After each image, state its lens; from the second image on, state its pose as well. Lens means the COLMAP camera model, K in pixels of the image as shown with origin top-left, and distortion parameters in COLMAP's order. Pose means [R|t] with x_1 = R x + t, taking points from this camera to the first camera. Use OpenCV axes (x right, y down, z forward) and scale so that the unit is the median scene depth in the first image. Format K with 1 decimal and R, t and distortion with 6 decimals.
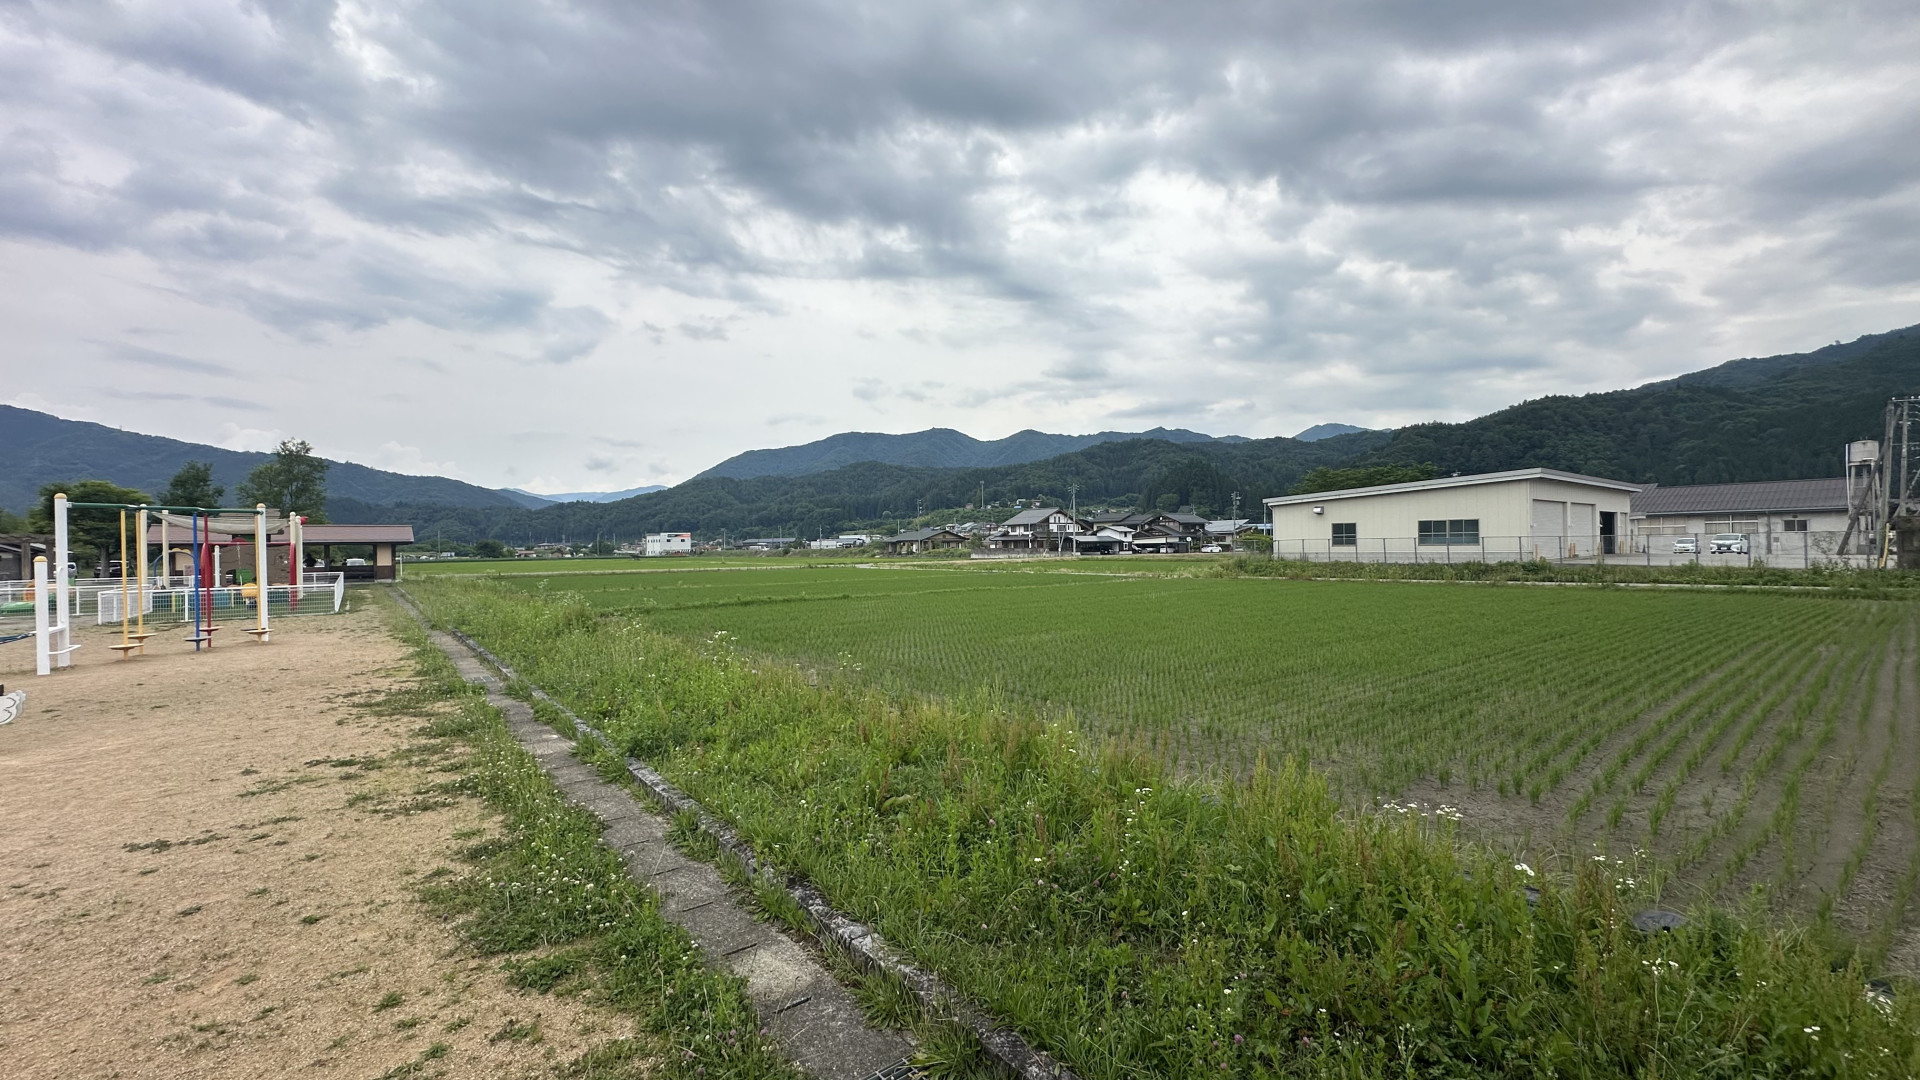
lens RADIAL K [[759.1, 0, 960.0], [0, 759.1, 540.0], [0, 0, 1]] dist [0.001456, 0.000108]
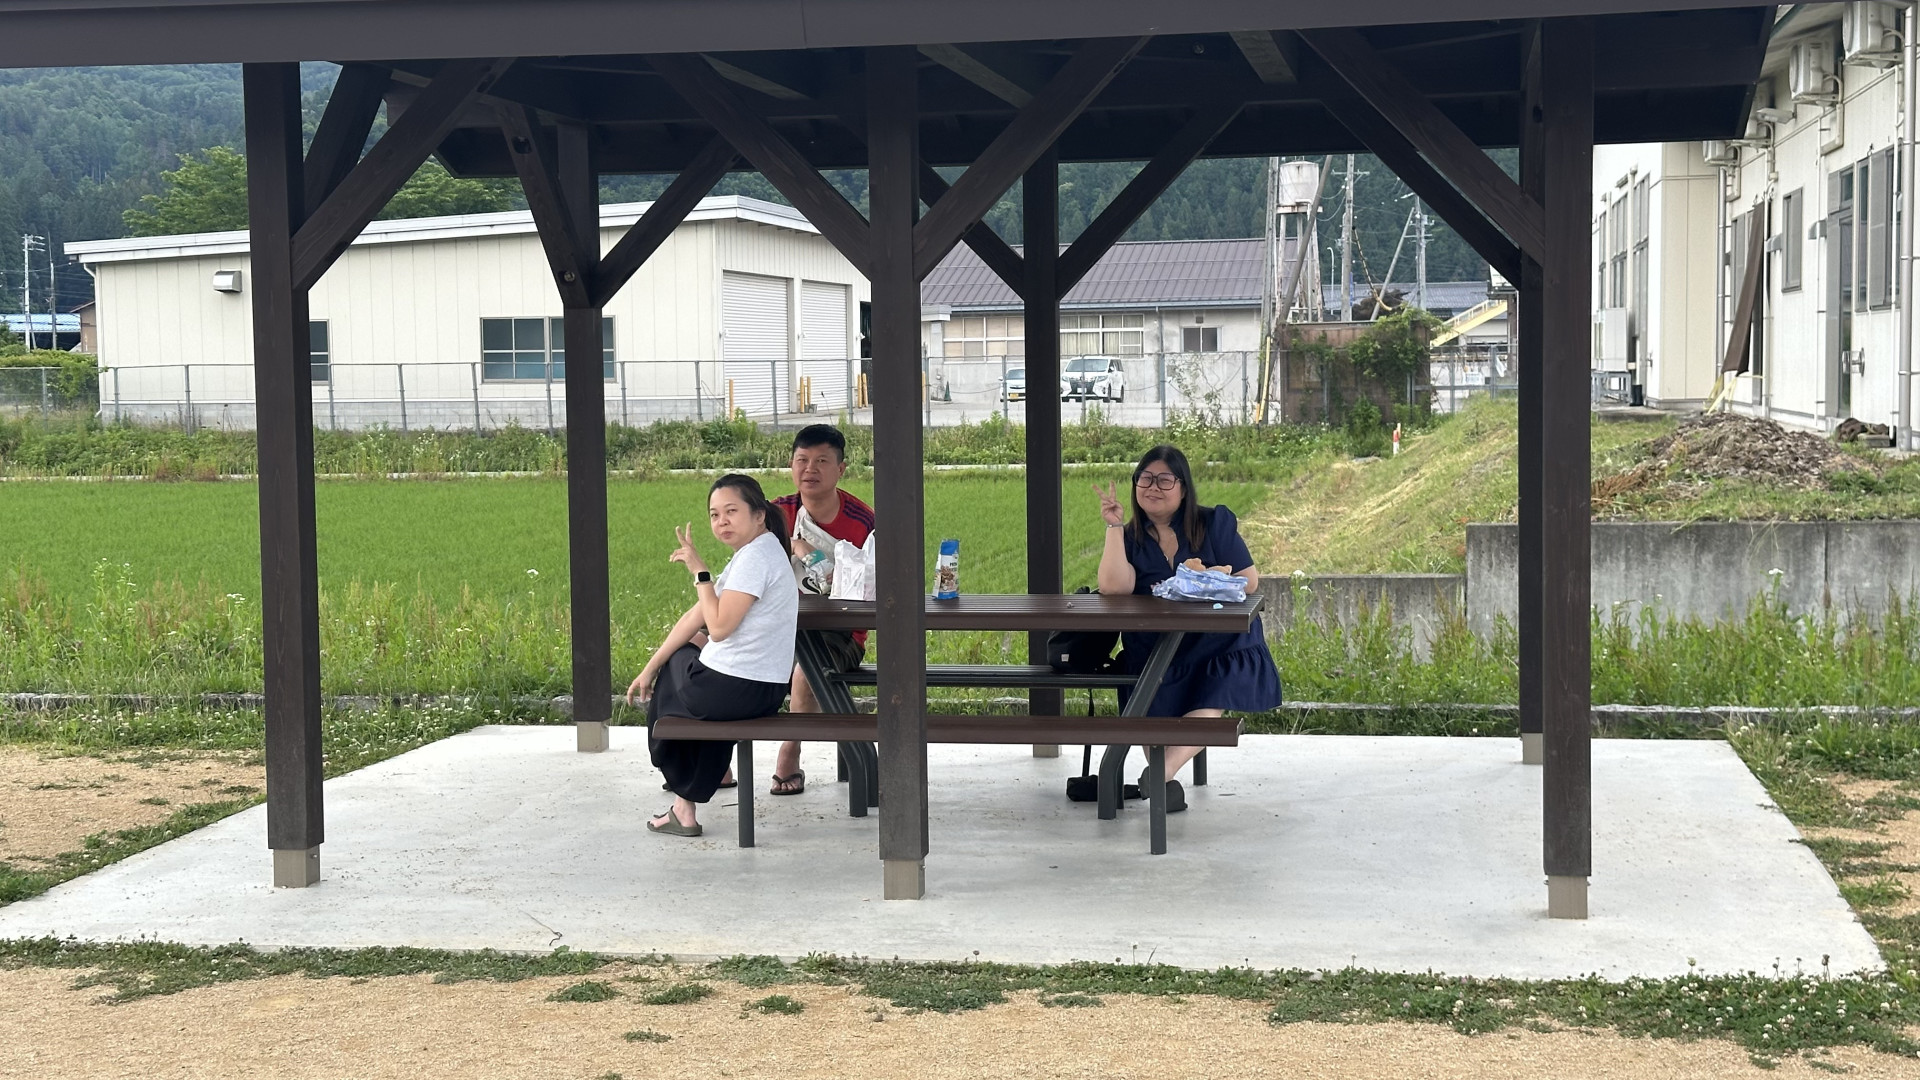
lens RADIAL K [[2680.9, 0, 960.0], [0, 2680.9, 540.0], [0, 0, 1]] dist [0.176544, 0.007662]
pose [[0.752670, -0.040585, 0.657146, -0.098127], [-0.000181, 0.998086, 0.061848, 0.002026], [-0.658398, -0.046670, 0.751222, -0.161646]]
